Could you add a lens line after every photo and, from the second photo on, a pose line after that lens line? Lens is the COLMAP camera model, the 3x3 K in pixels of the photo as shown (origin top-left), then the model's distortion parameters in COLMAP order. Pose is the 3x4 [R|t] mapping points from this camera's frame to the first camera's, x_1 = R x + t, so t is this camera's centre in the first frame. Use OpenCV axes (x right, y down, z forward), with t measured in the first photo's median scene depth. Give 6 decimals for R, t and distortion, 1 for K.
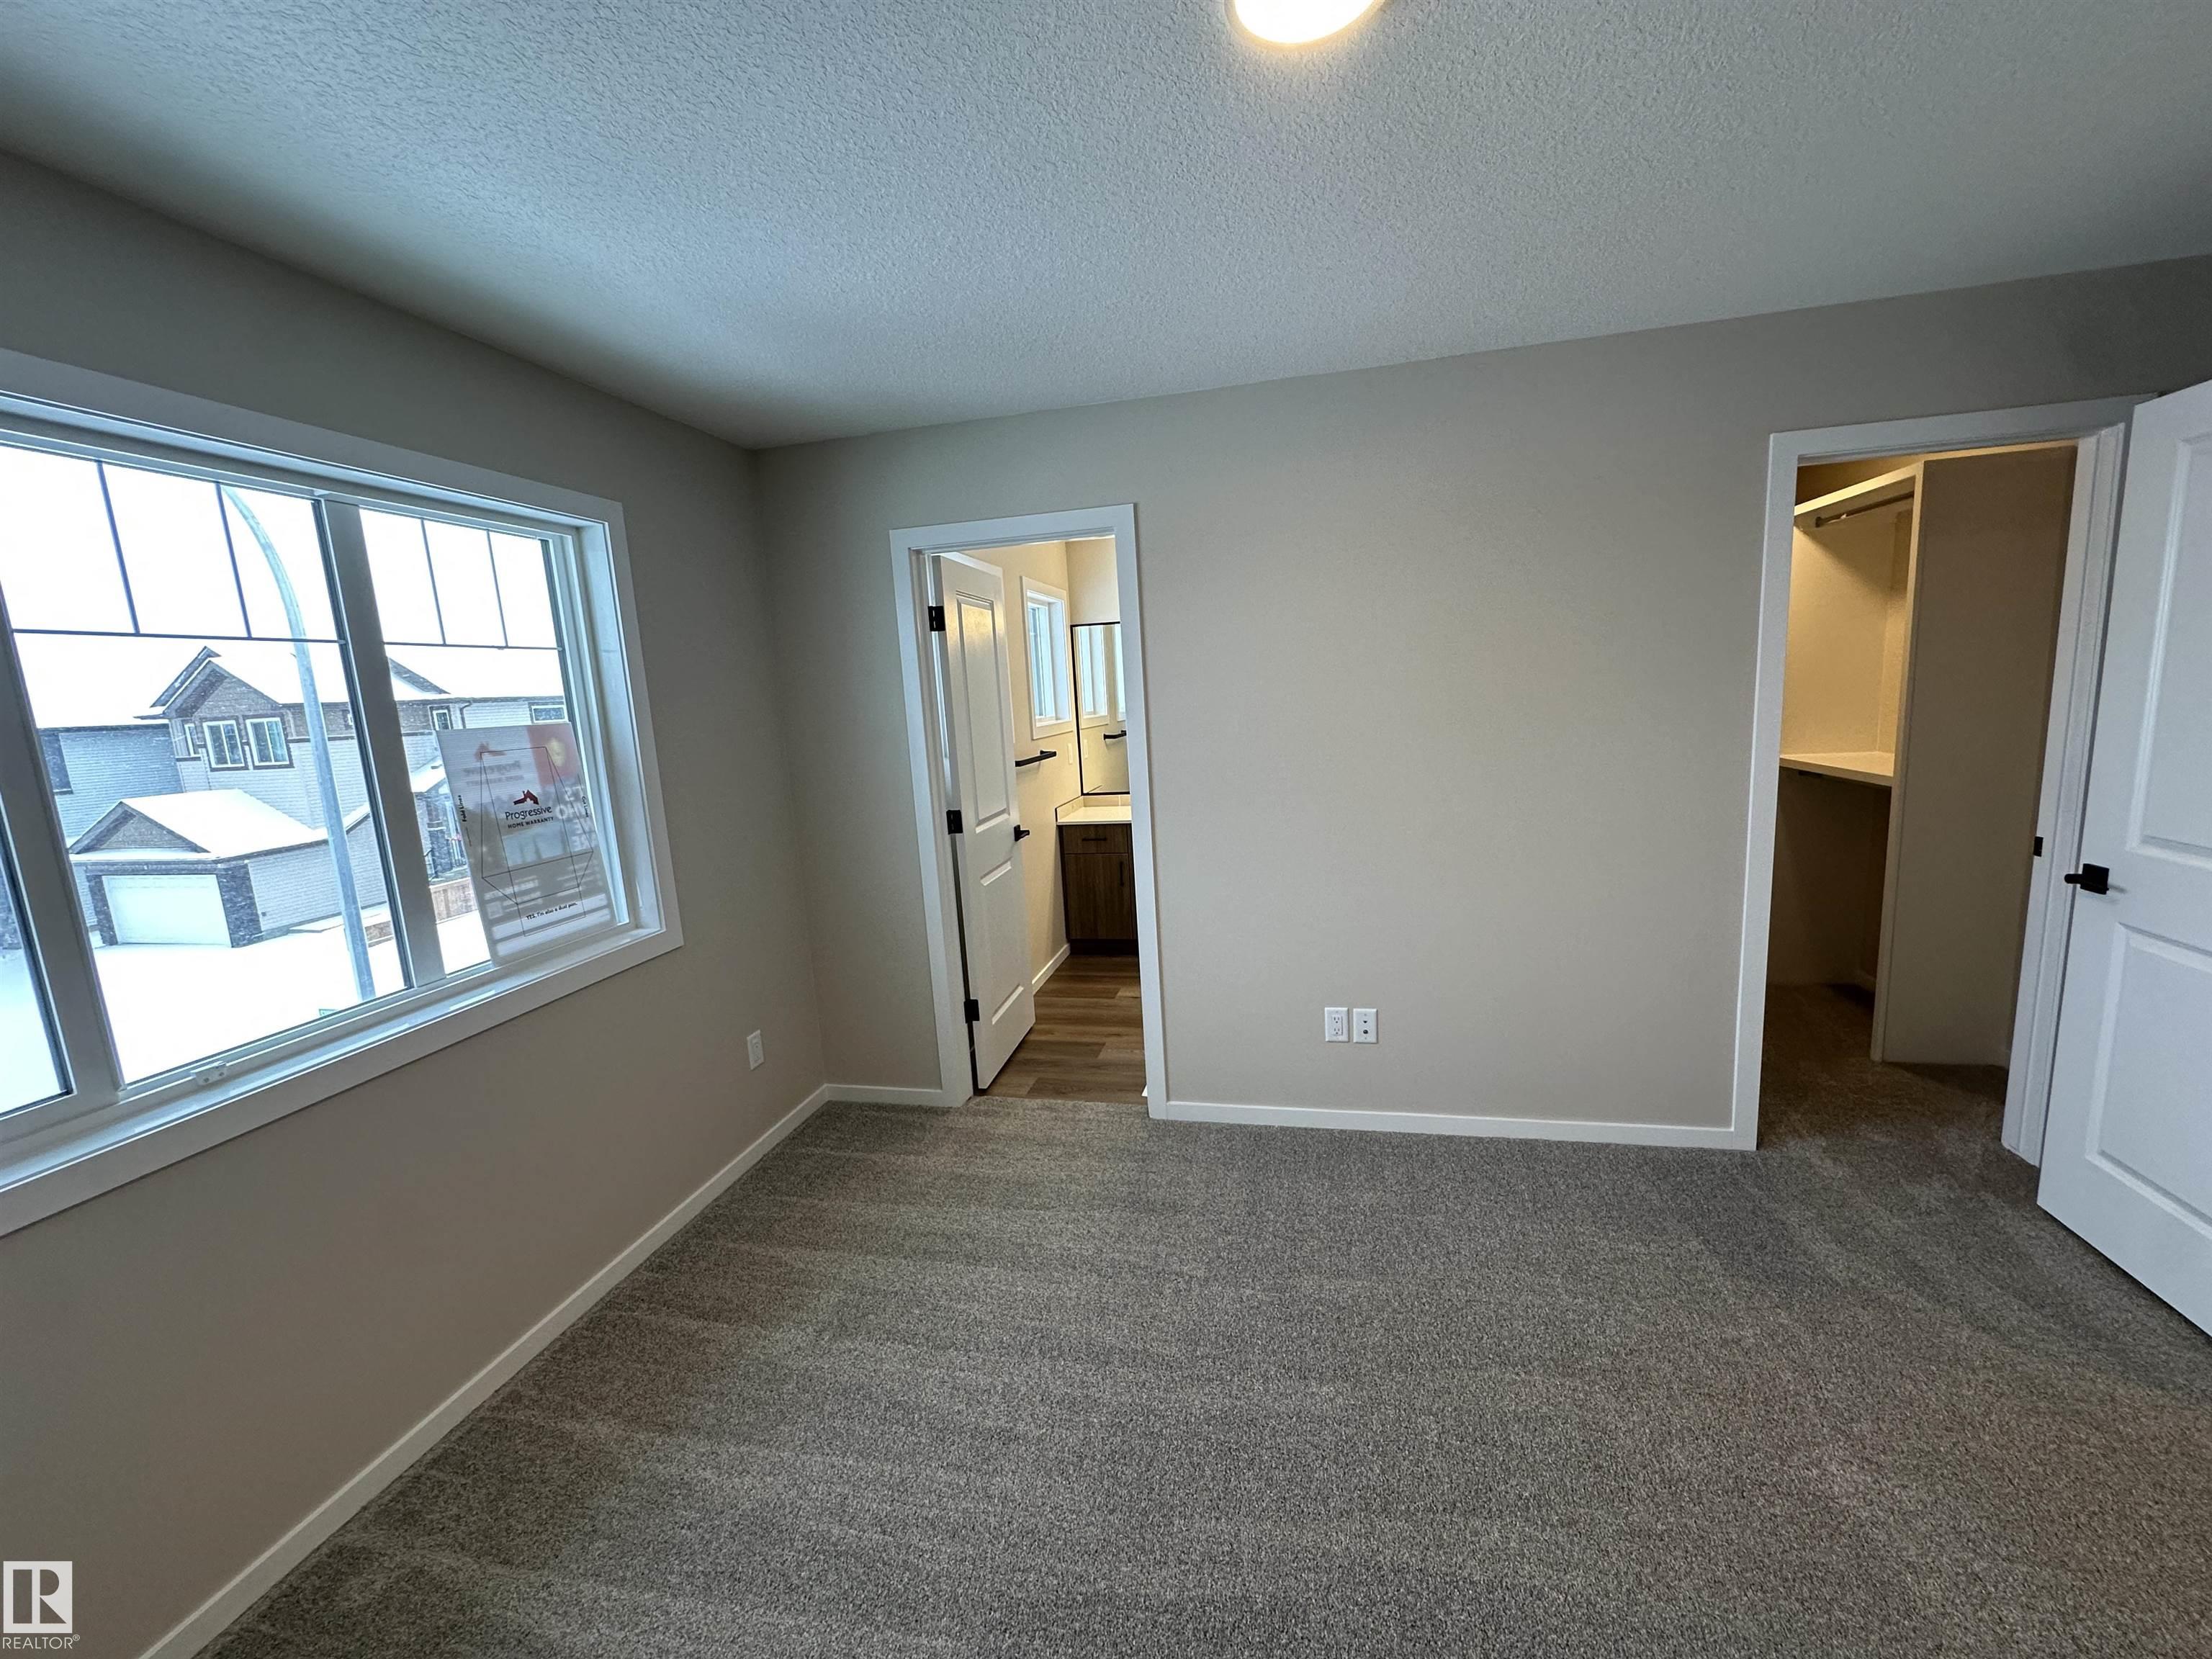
lens RADIAL K [[882.1, 0, 1105.8], [0, 882.1, 830.7], [0, 0, 1]] dist [-0.001438, 0.000530]
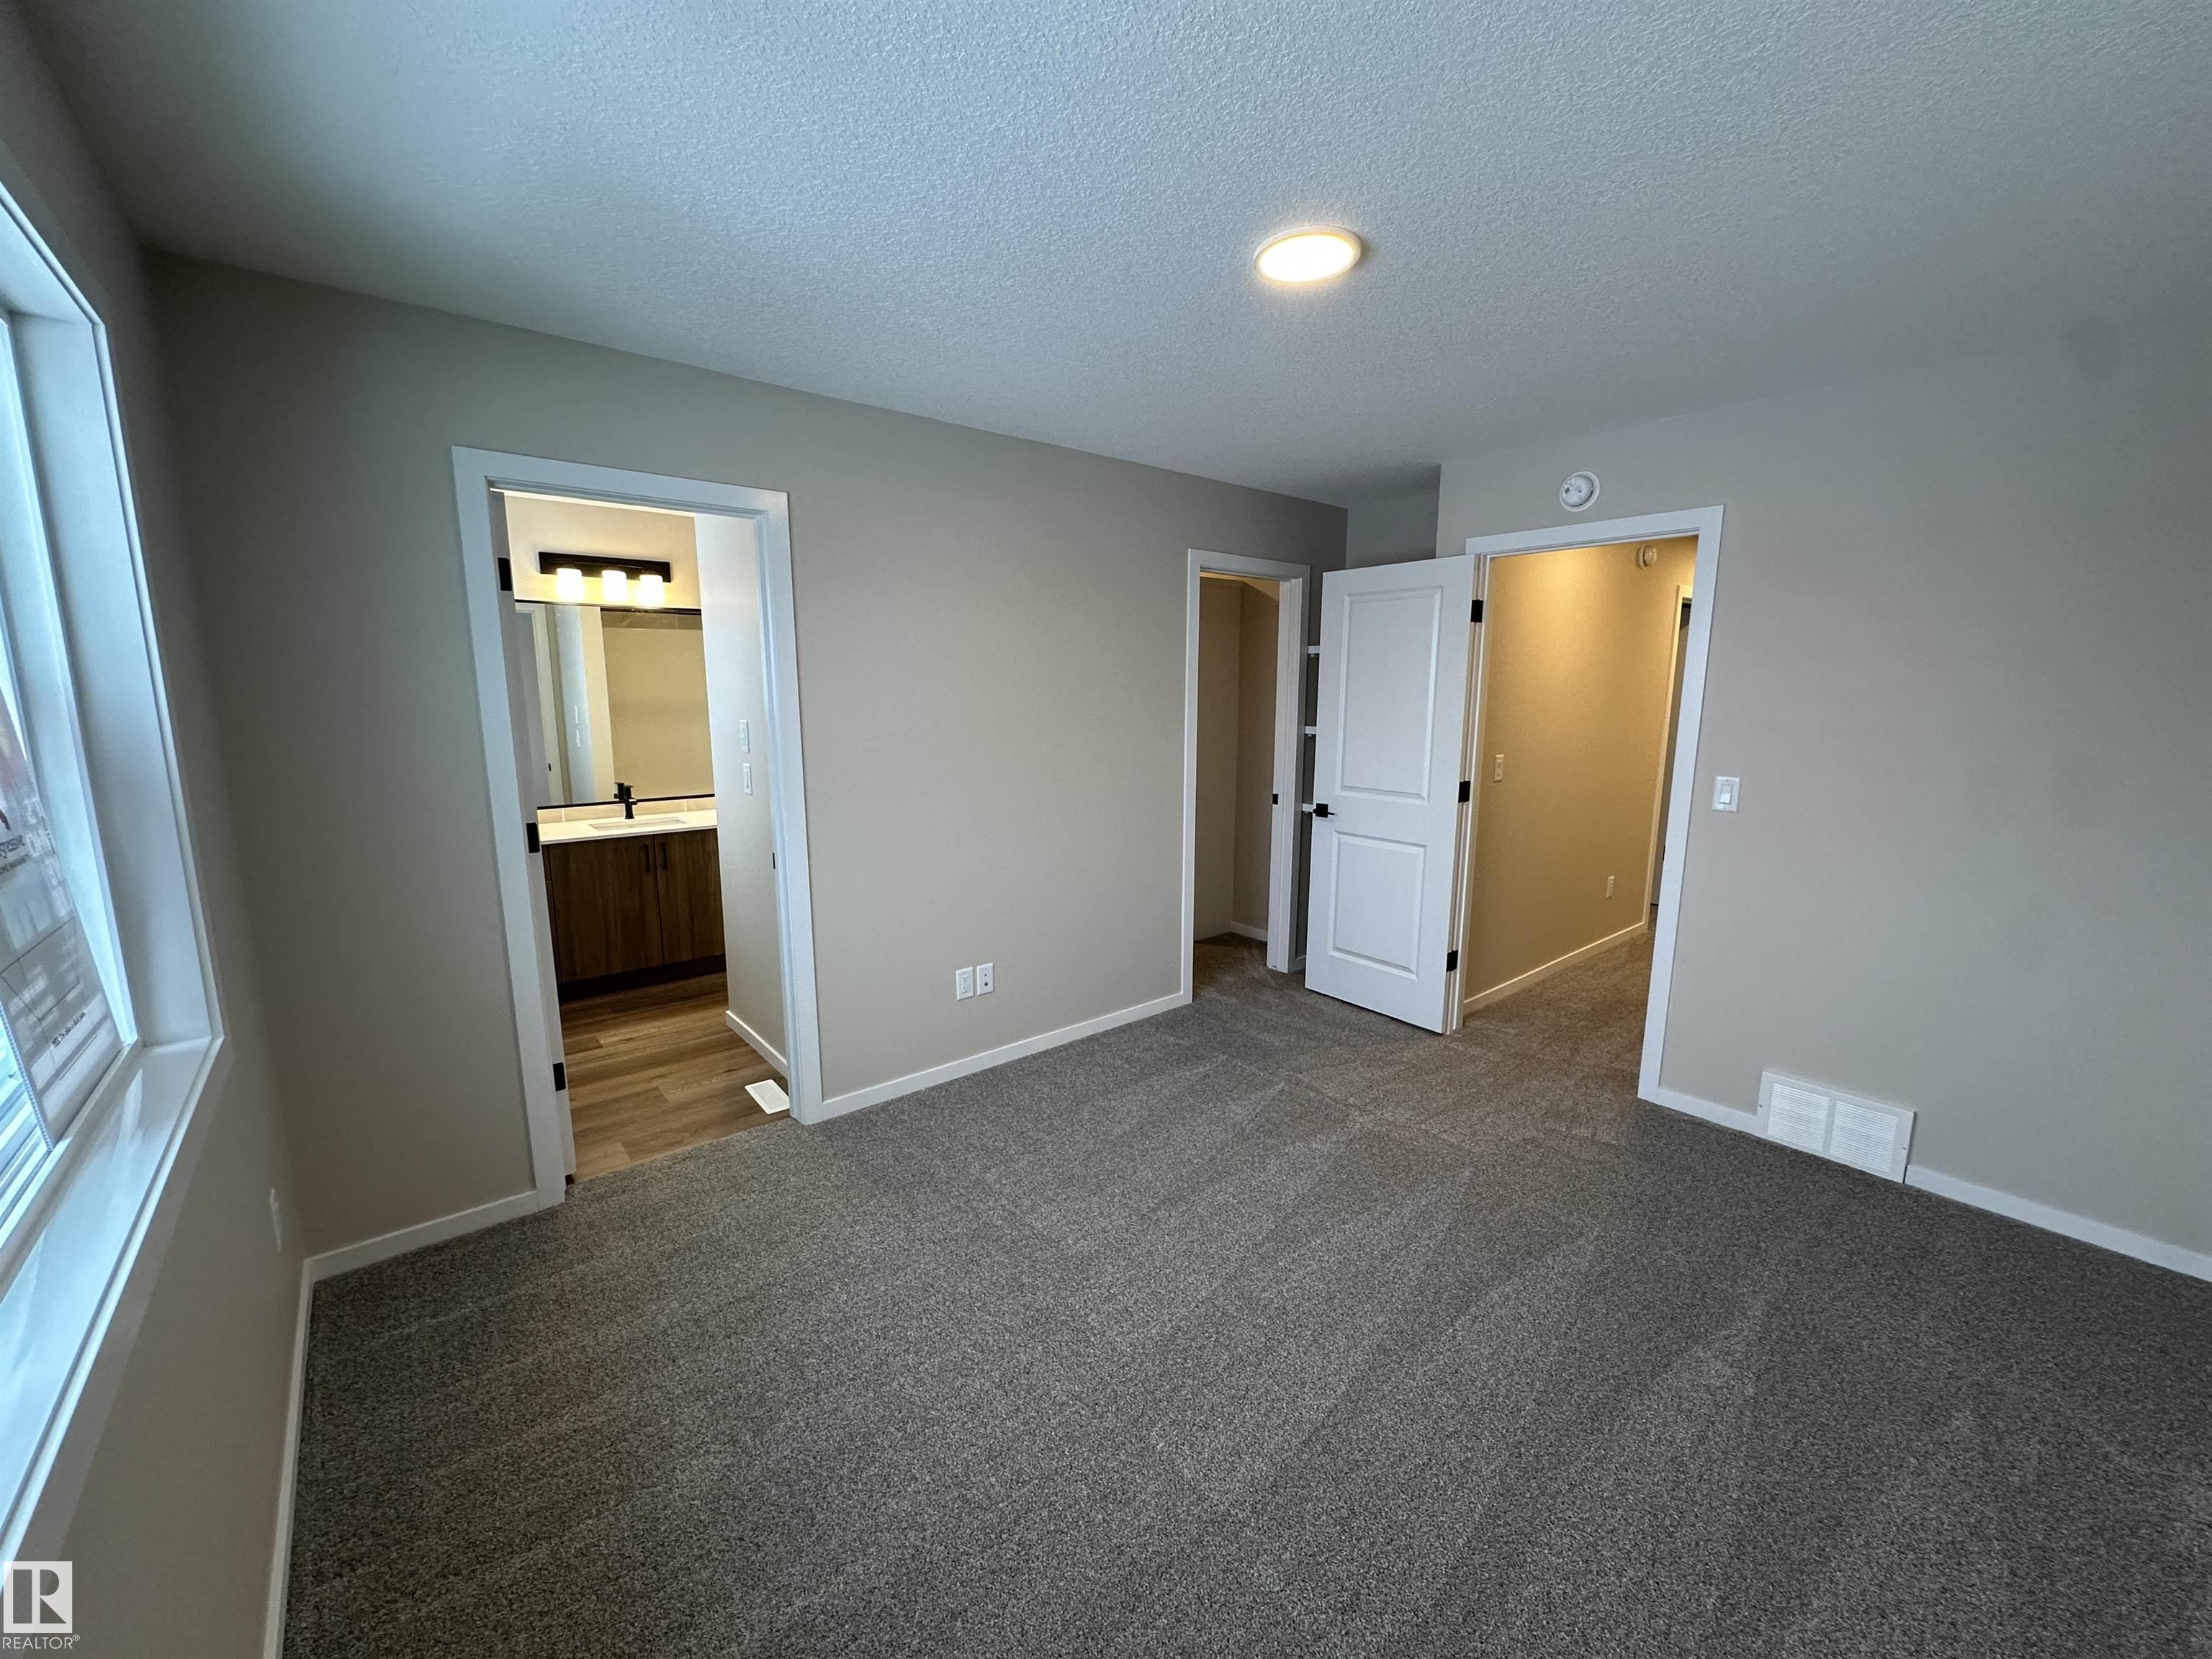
lens RADIAL K [[882.1, 0, 1105.8], [0, 882.1, 830.7], [0, 0, 1]] dist [-0.001438, 0.000530]
pose [[0.603782, -0.069566, 0.794108, -0.556727], [0.087856, 0.995923, 0.020446, 0.013561], [-0.792293, 0.057422, 0.607432, 0.147984]]
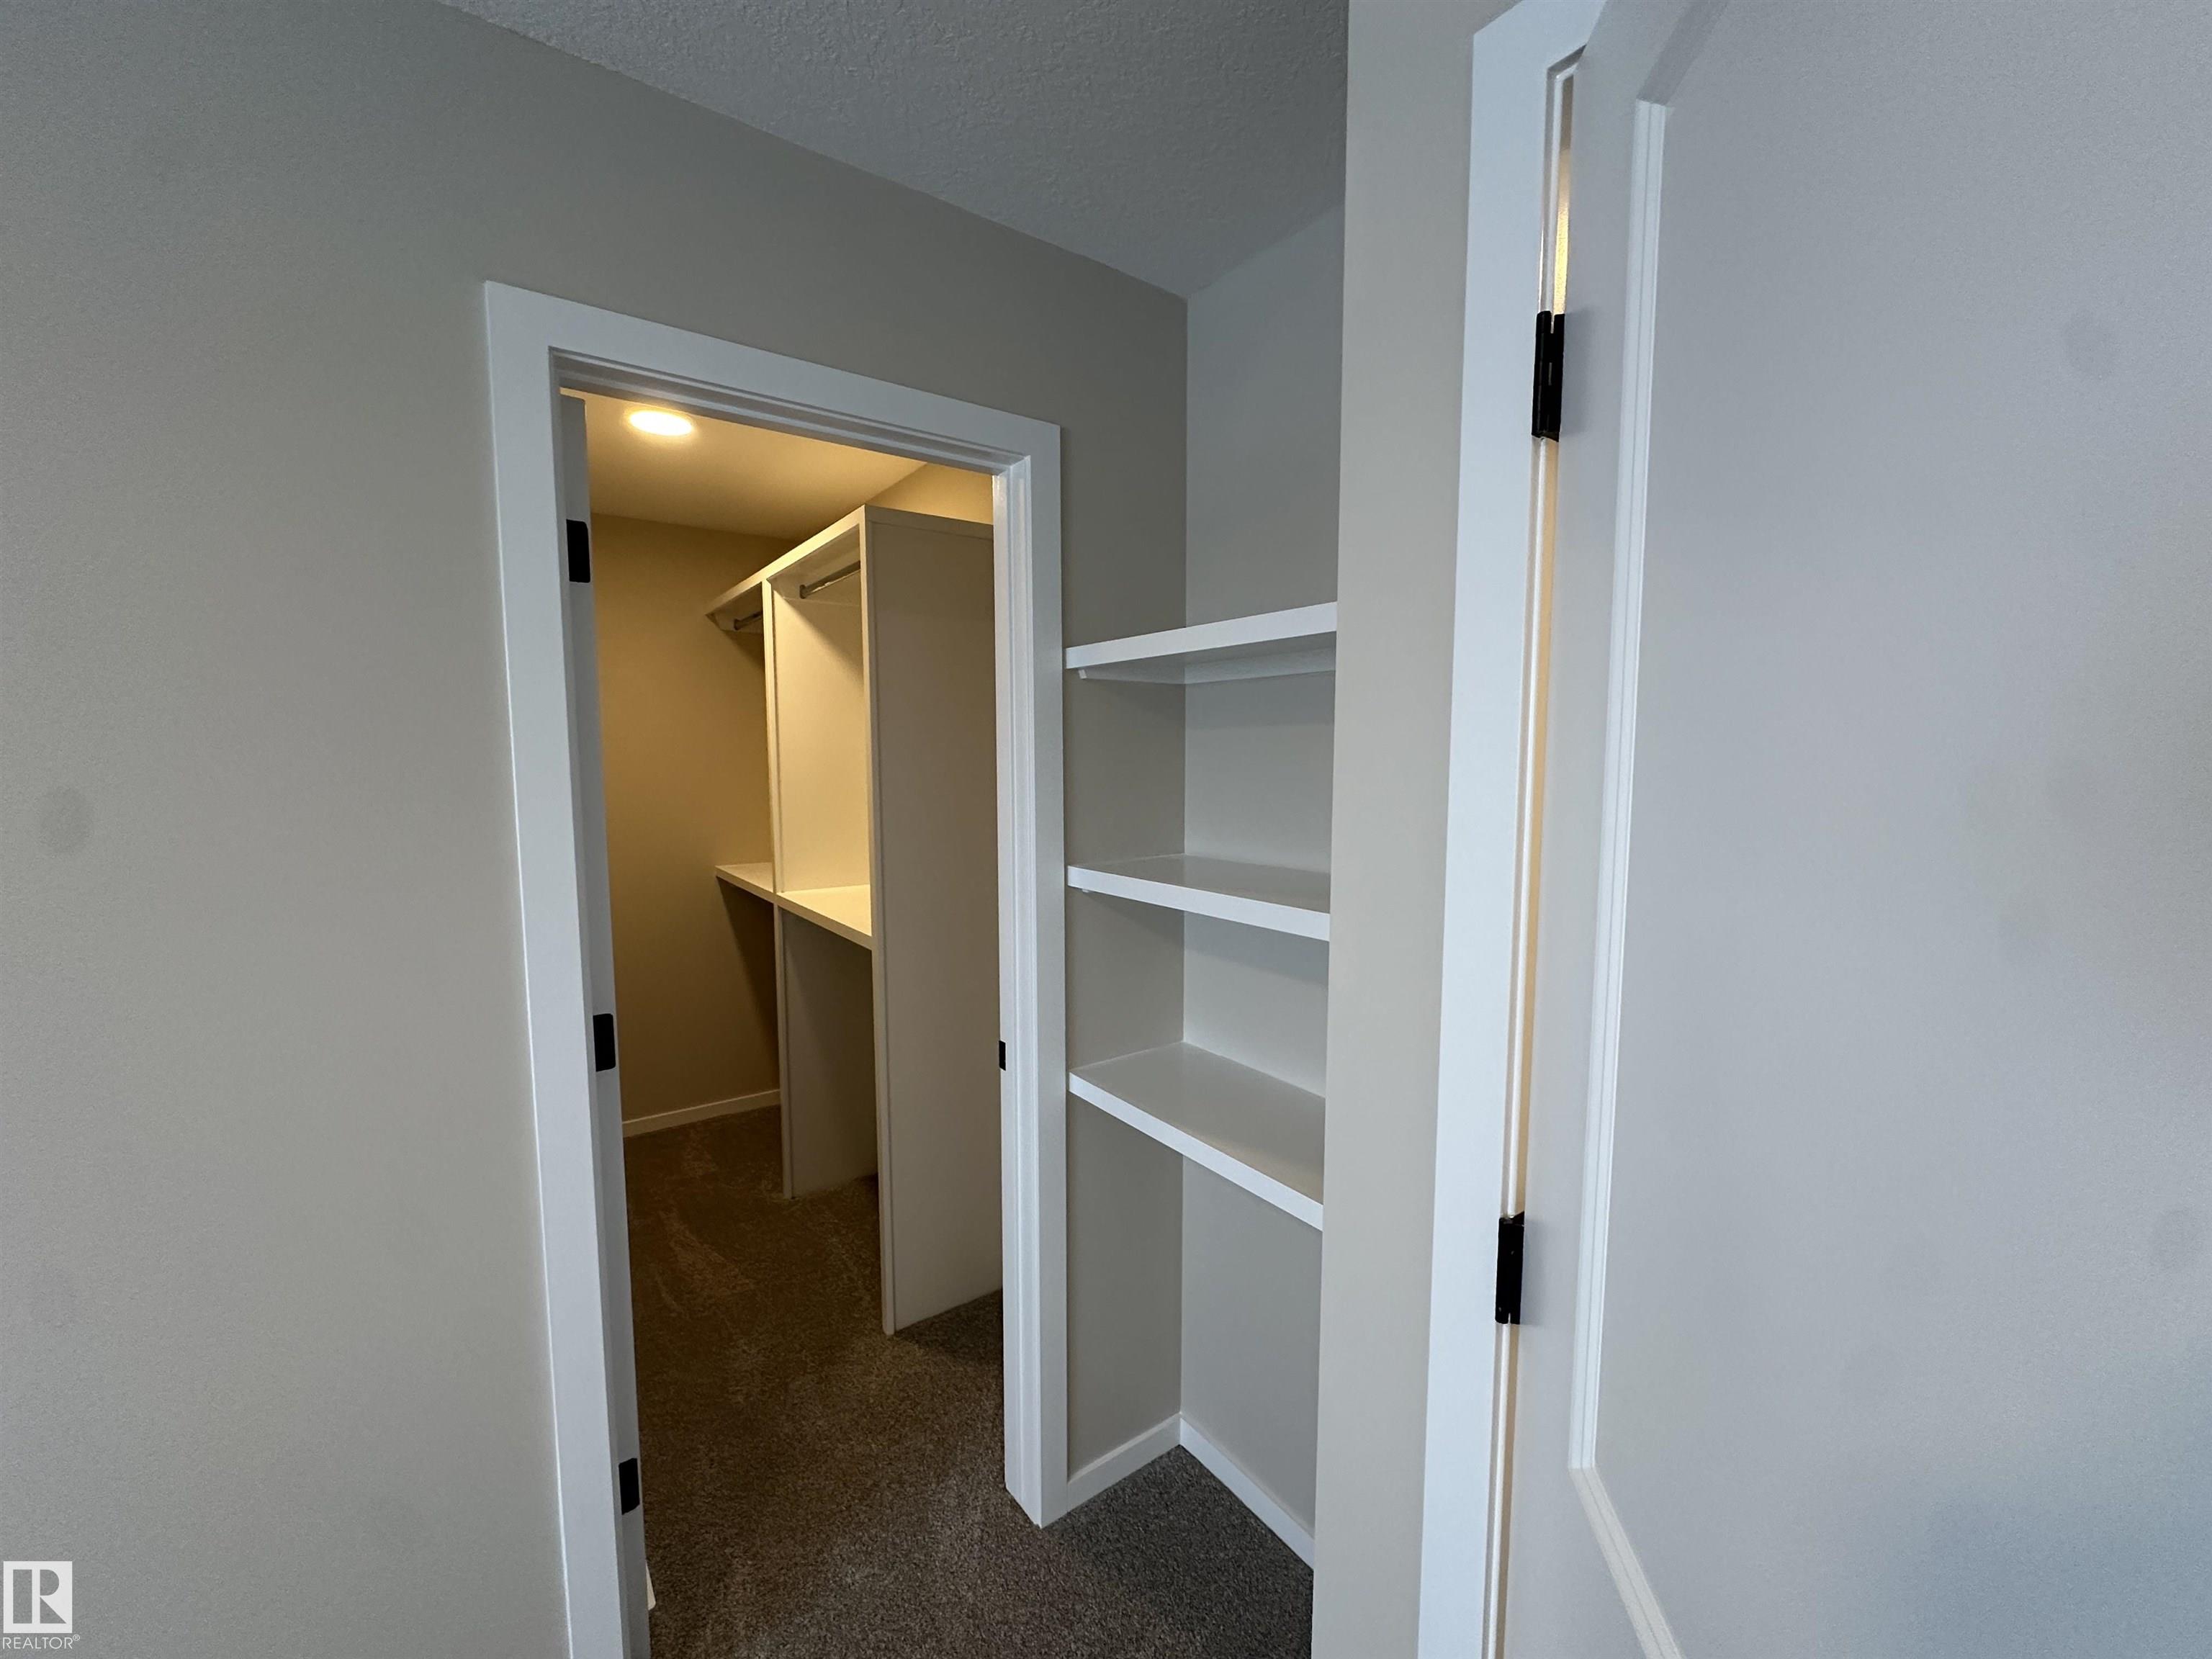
lens RADIAL K [[882.1, 0, 1105.8], [0, 882.1, 830.7], [0, 0, 1]] dist [-0.001438, 0.000530]
pose [[0.655089, -0.012928, 0.755441, 0.530506], [0.085923, 0.994642, -0.057487, -0.098506], [-0.750650, 0.102569, 0.652690, 0.422802]]
